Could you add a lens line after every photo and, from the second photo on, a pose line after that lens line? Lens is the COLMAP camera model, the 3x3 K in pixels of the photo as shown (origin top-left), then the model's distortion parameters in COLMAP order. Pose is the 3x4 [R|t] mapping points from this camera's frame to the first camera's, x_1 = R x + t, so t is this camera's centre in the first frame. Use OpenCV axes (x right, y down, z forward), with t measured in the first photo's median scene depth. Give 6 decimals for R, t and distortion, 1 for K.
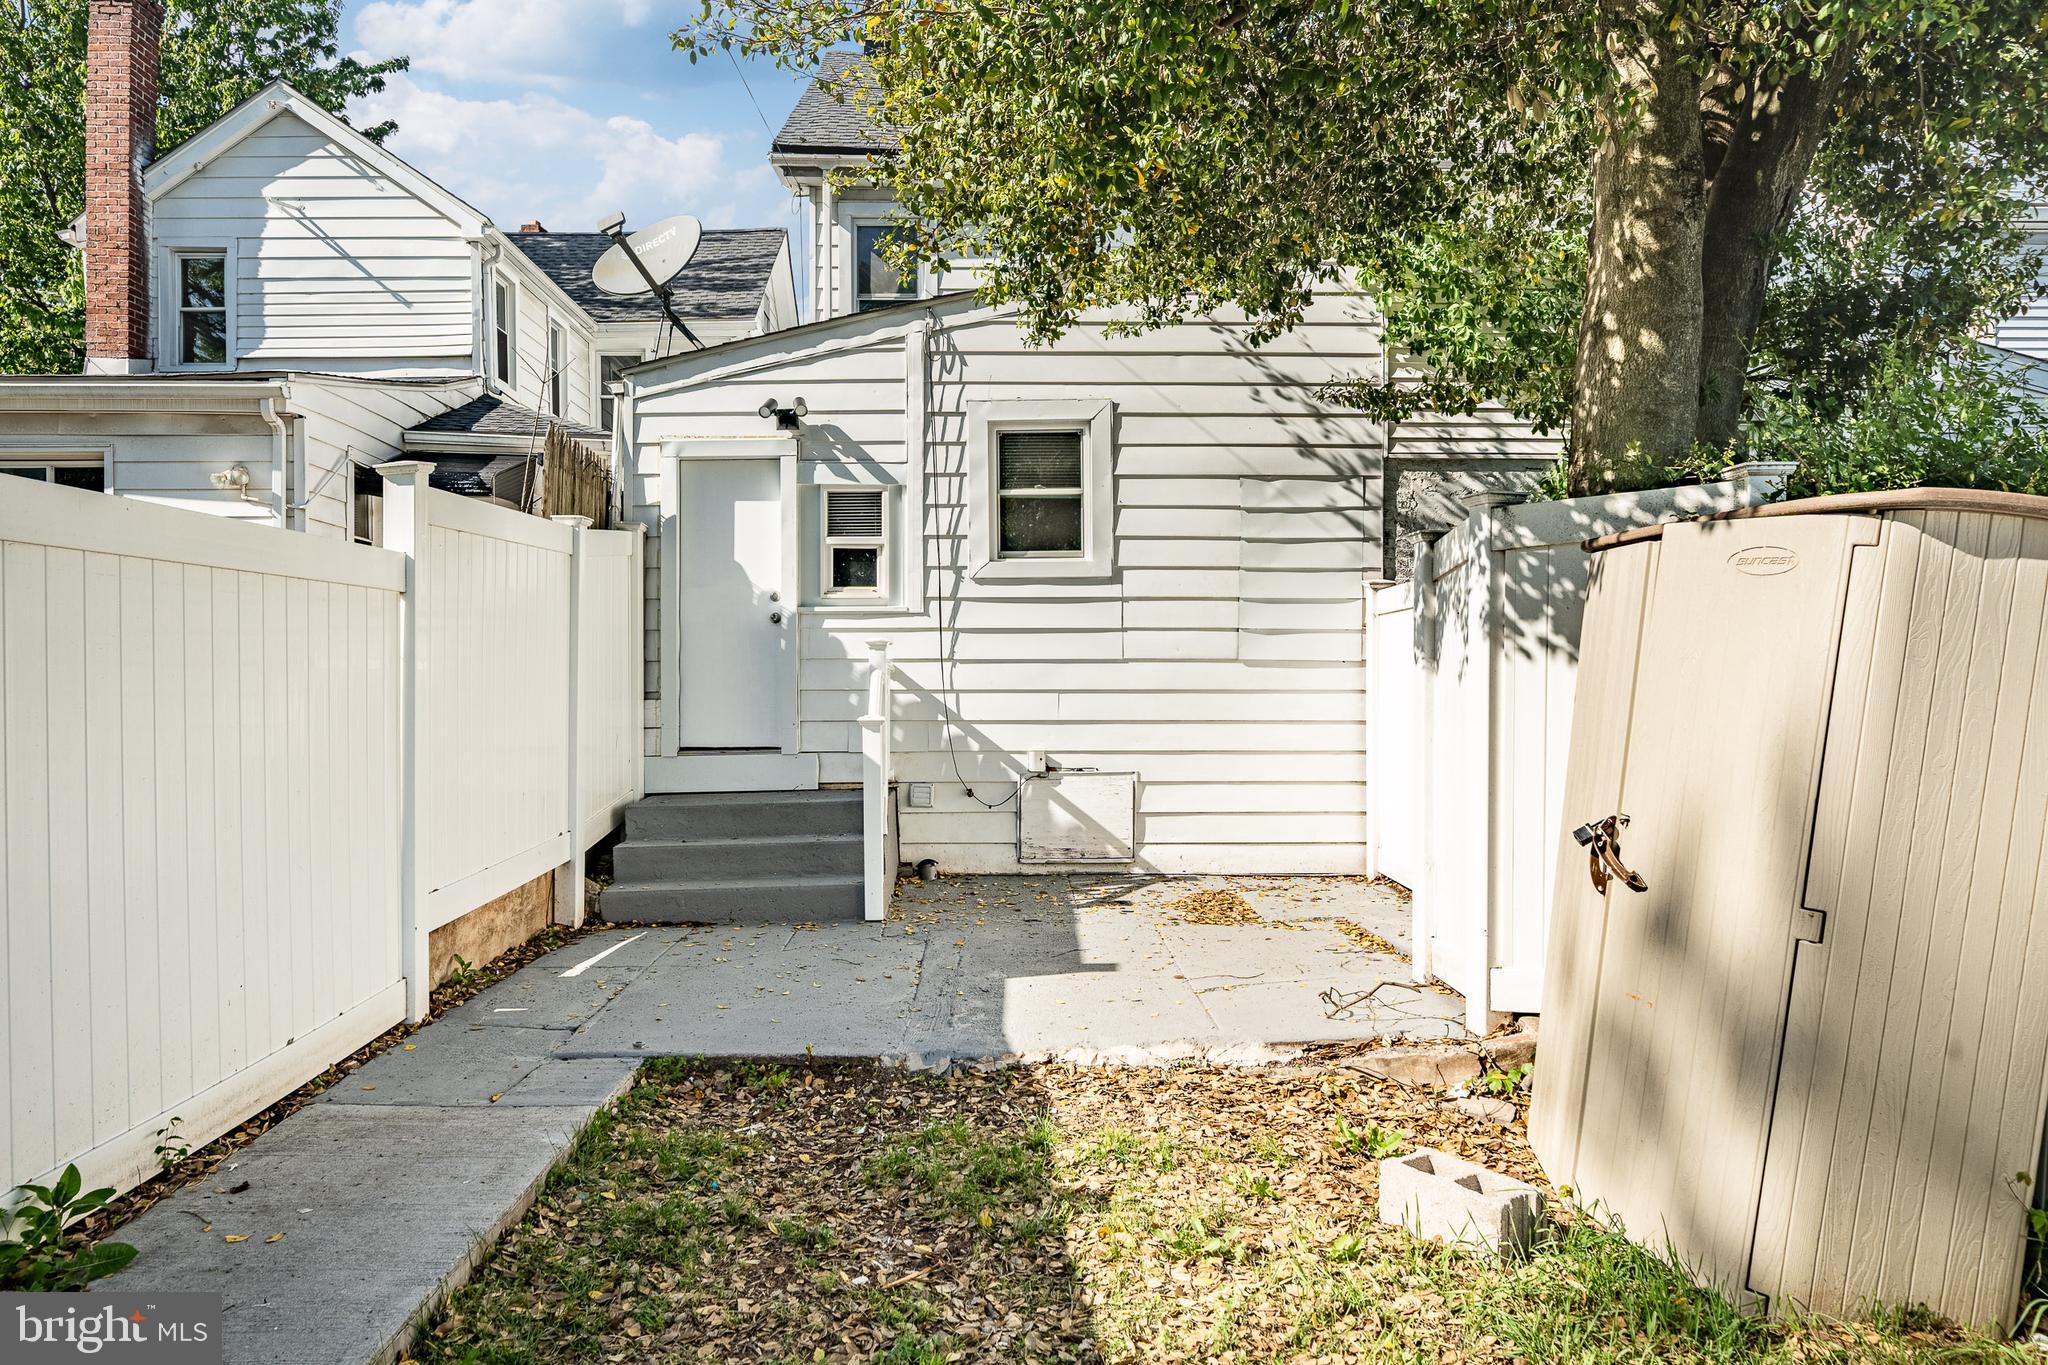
lens RADIAL K [[1369.5, 0, 1017.6], [0, 1369.5, 685.6], [0, 0, 1]] dist [-0.006719, 0.001684]
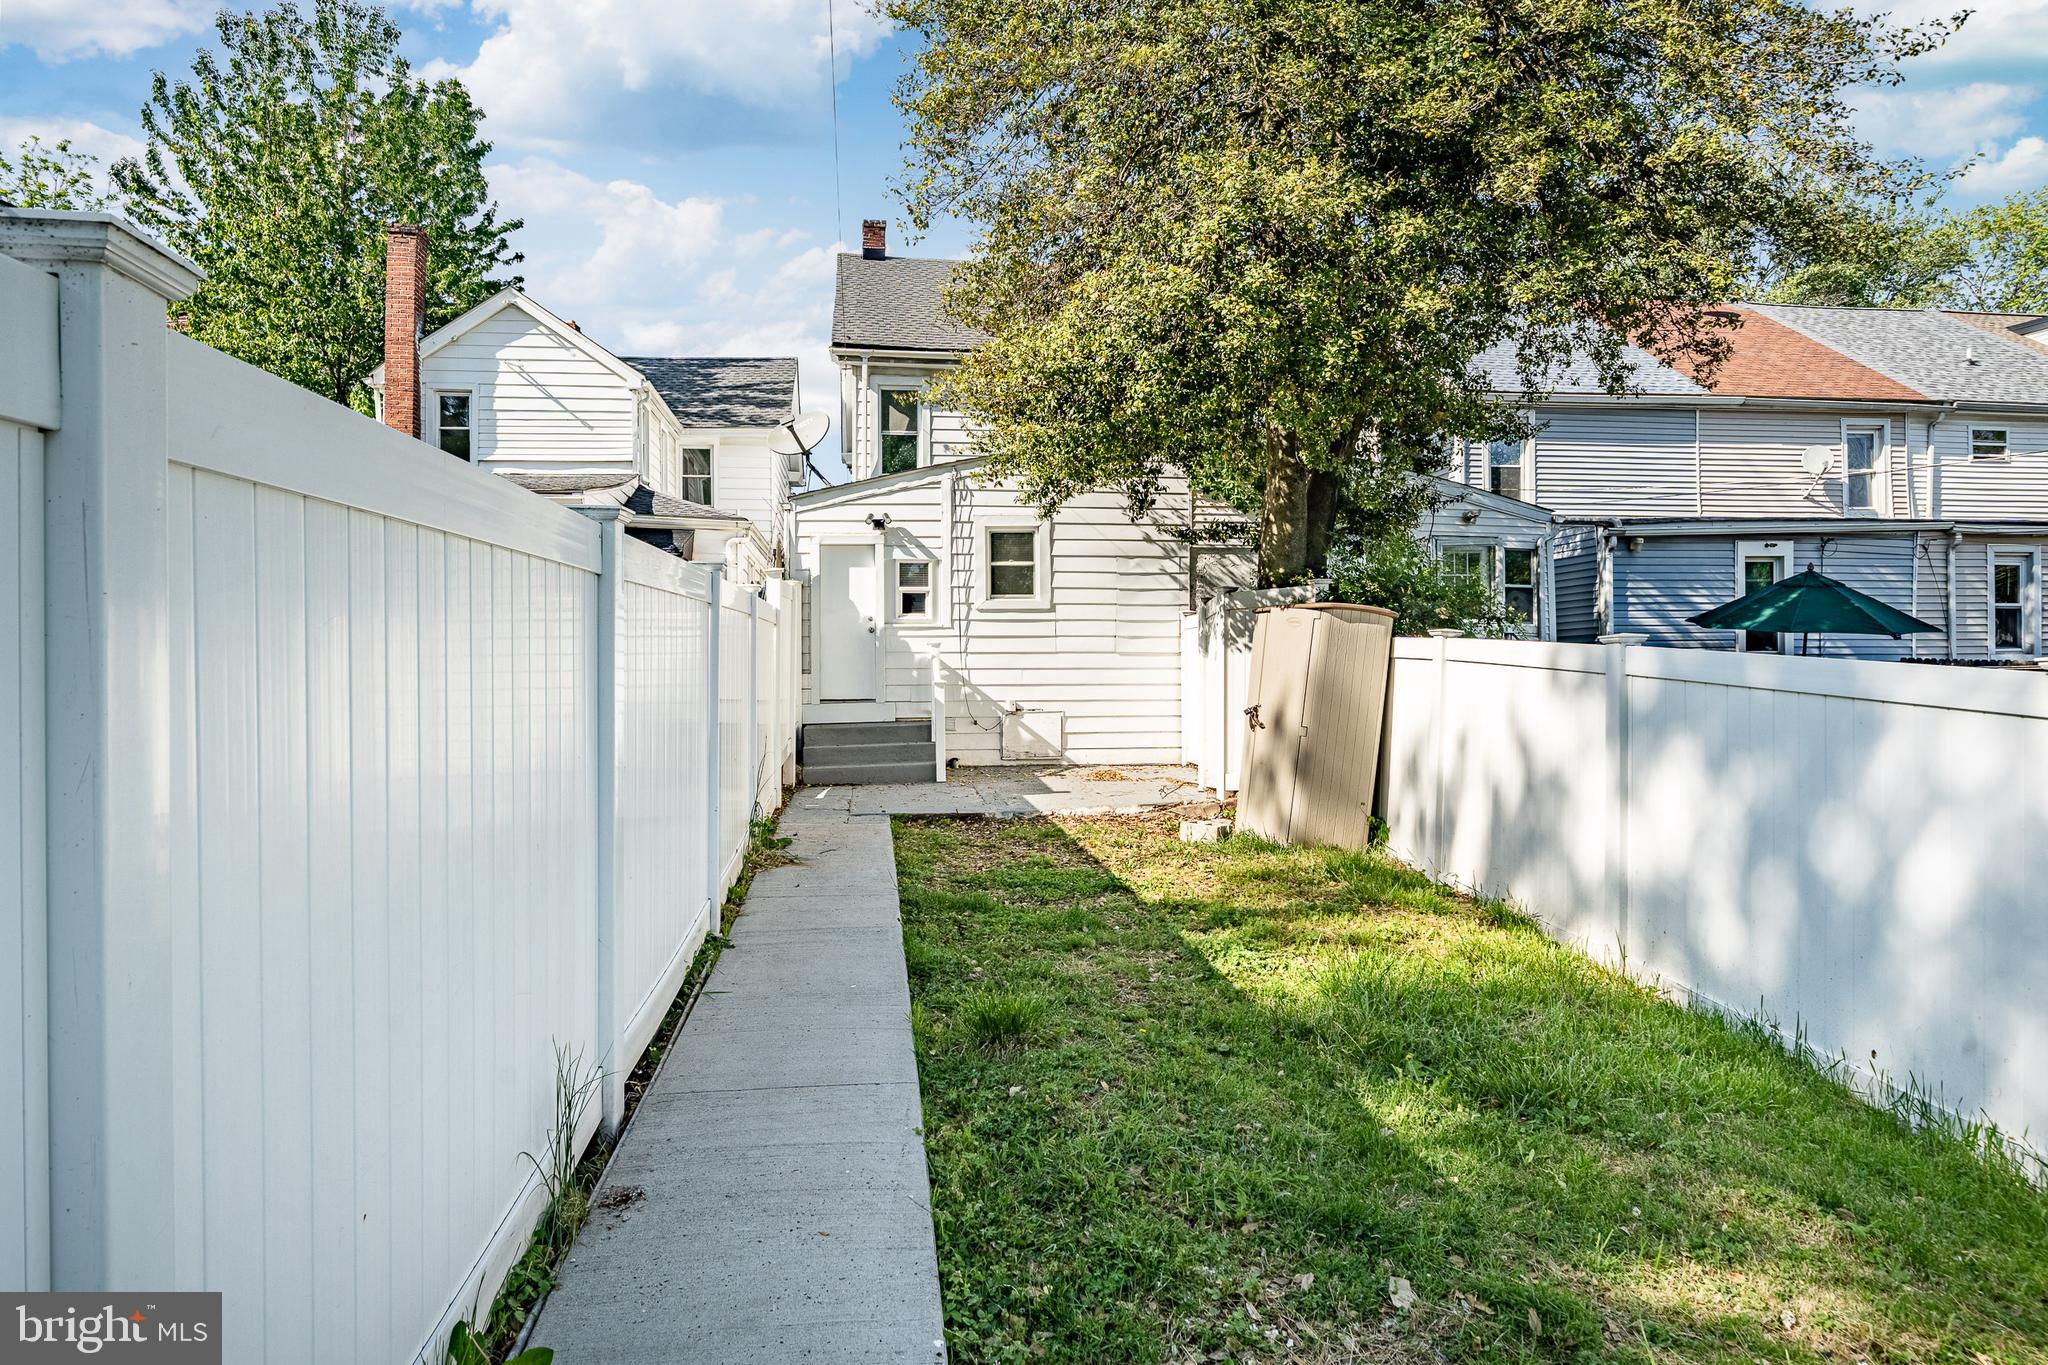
lens RADIAL K [[1155.5, 0, 1025.1], [0, 1155.5, 667.9], [0, 0, 1]] dist [-0.005439, 0.000477]
pose [[0.994370, -0.002476, 0.105932, -0.136039], [0.002929, 0.999987, -0.004125, 0.009547], [-0.105920, 0.004412, 0.994365, -0.592640]]
